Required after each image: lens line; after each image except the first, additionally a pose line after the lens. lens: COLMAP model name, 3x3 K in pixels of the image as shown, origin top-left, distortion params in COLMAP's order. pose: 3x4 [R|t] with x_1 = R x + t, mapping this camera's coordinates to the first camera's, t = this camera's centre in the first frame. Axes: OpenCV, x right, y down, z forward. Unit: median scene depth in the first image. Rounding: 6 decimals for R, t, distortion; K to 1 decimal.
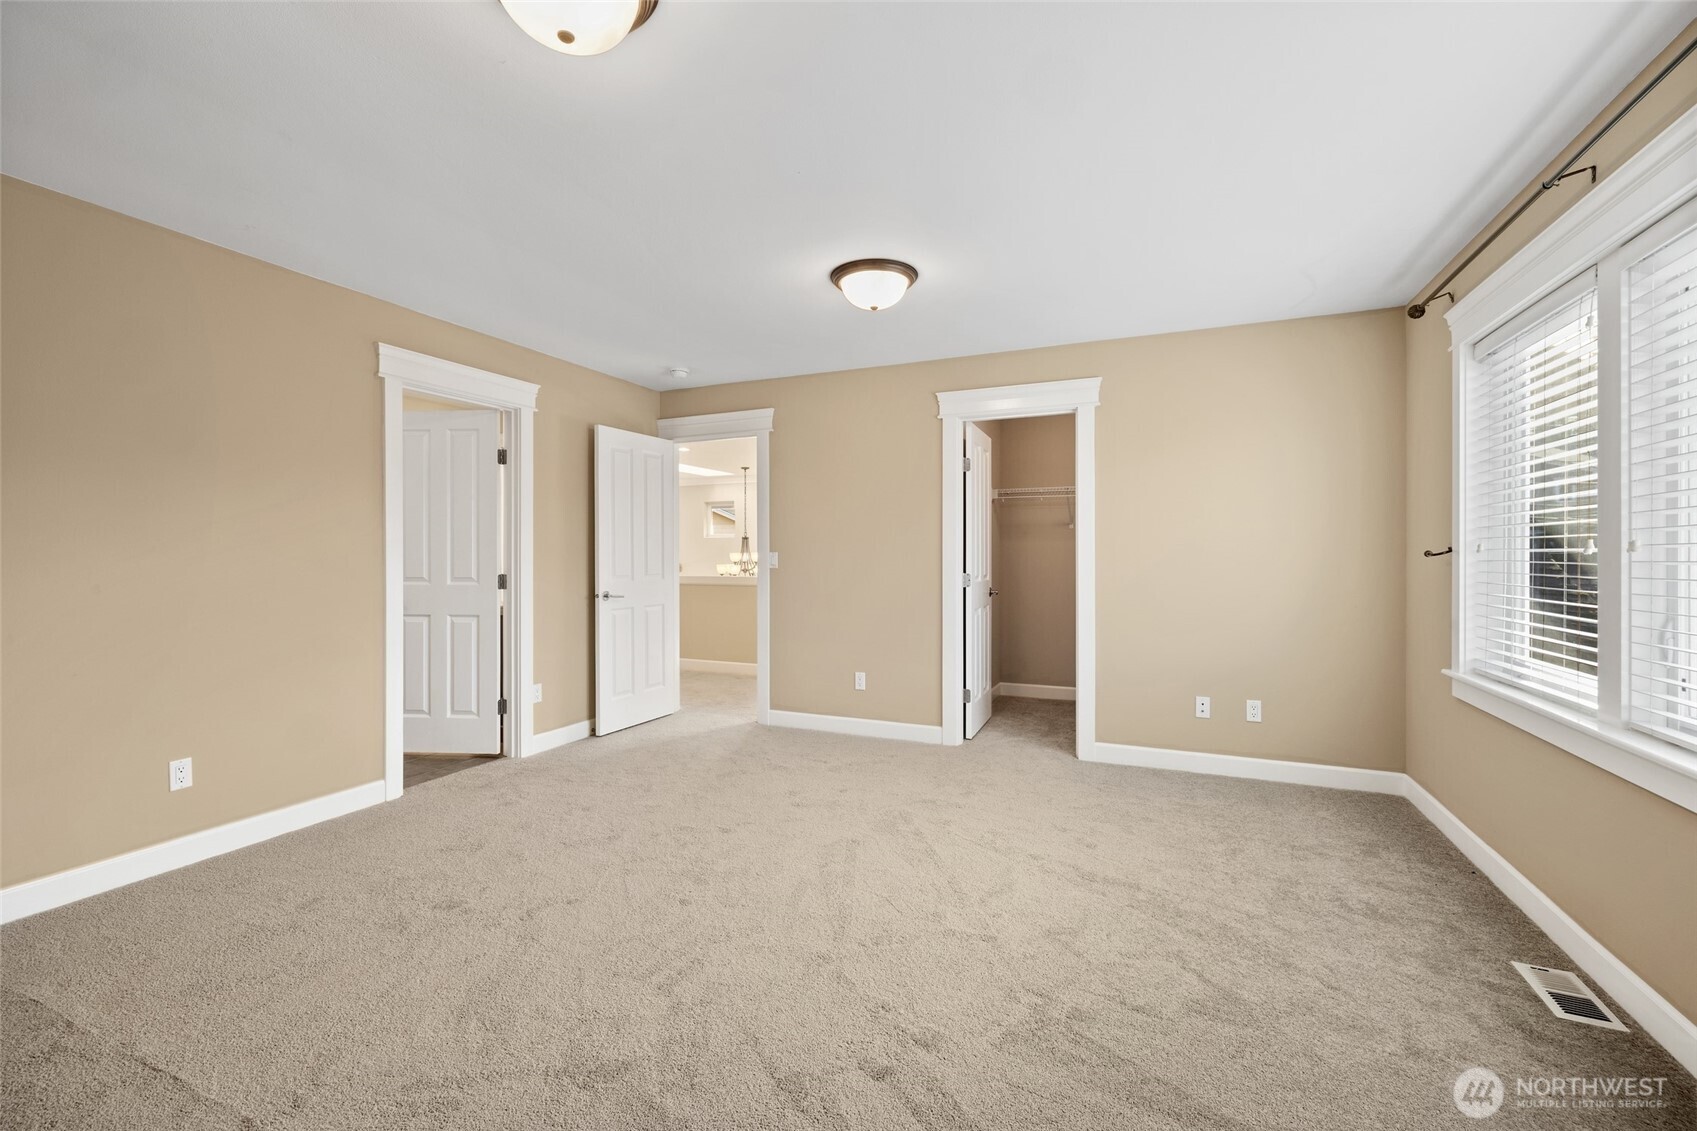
lens RADIAL K [[730.3, 0, 848.5], [0, 730.3, 565.5], [0, 0, 1]] dist [0.000245, 0.000042]
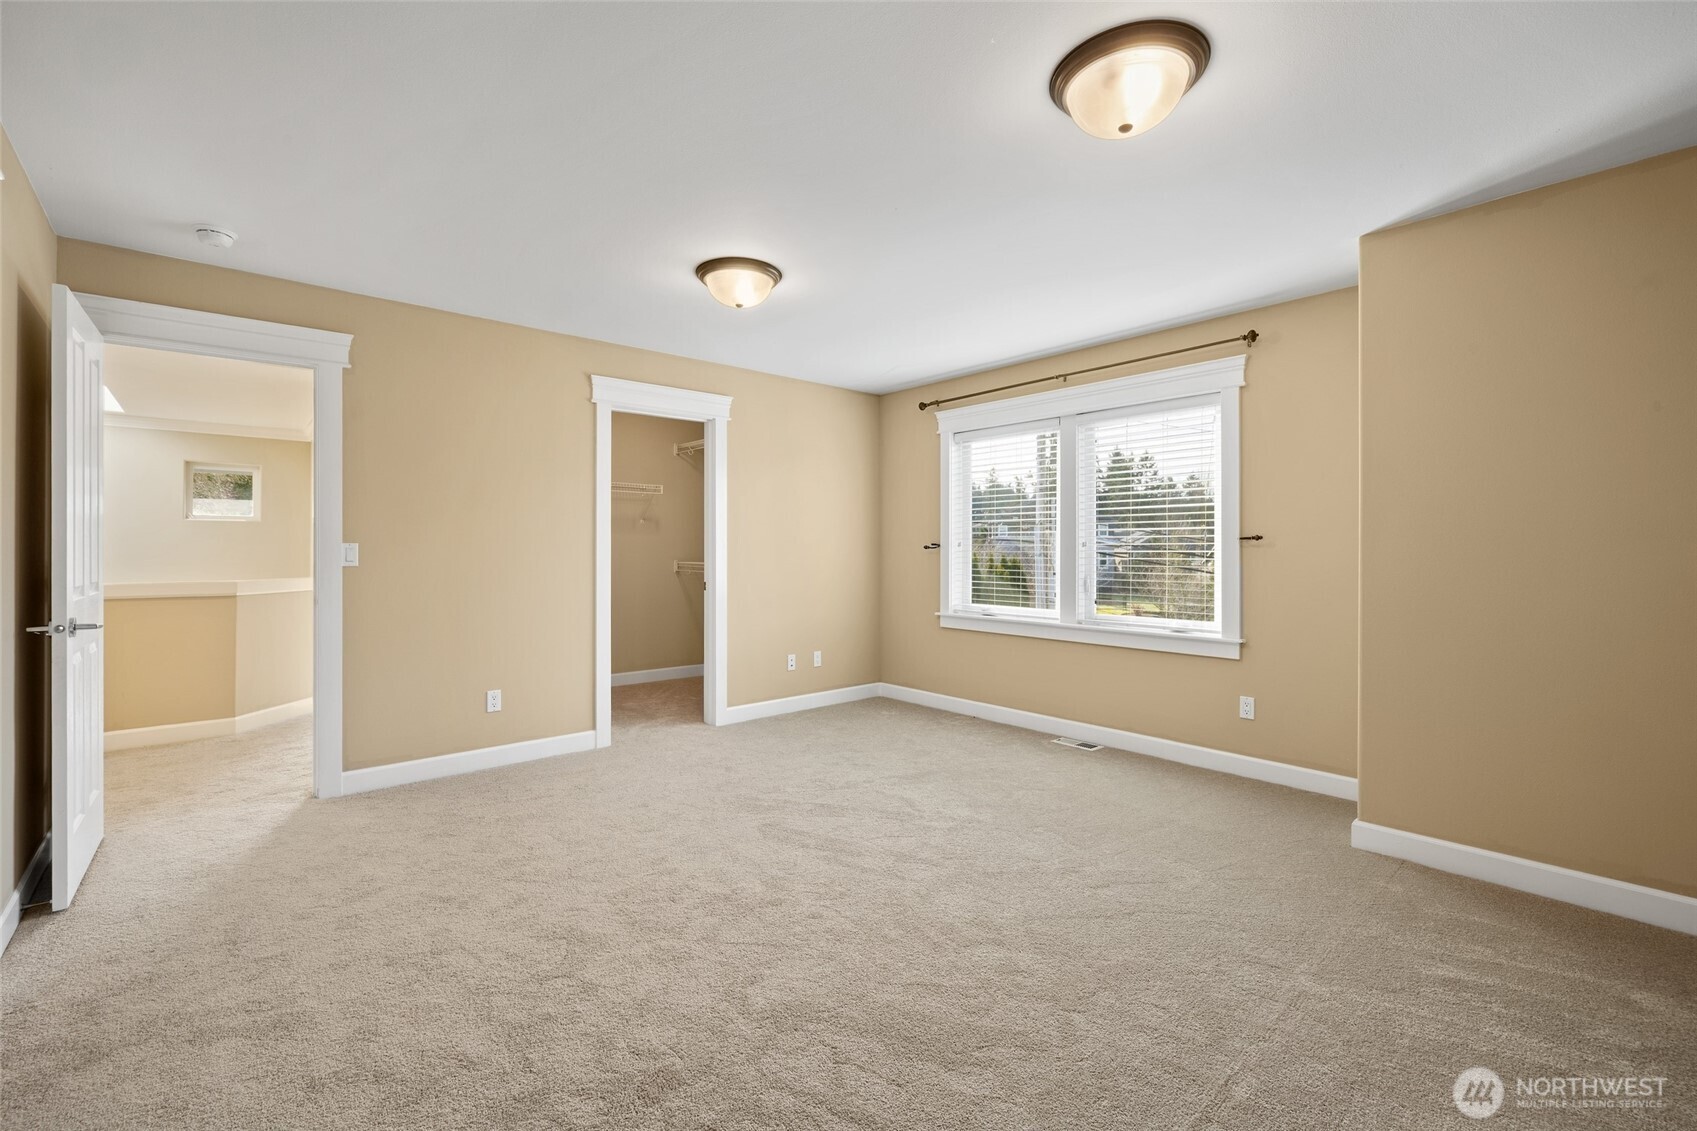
lens RADIAL K [[715.3, 0, 854.1], [0, 715.3, 555.5], [0, 0, 1]] dist [-0.001577, -0.000029]
pose [[0.414592, -0.008600, 0.909967, -0.801668], [0.012071, 0.999919, 0.003950, -0.004648], [-0.909927, 0.009347, 0.414662, 0.439091]]
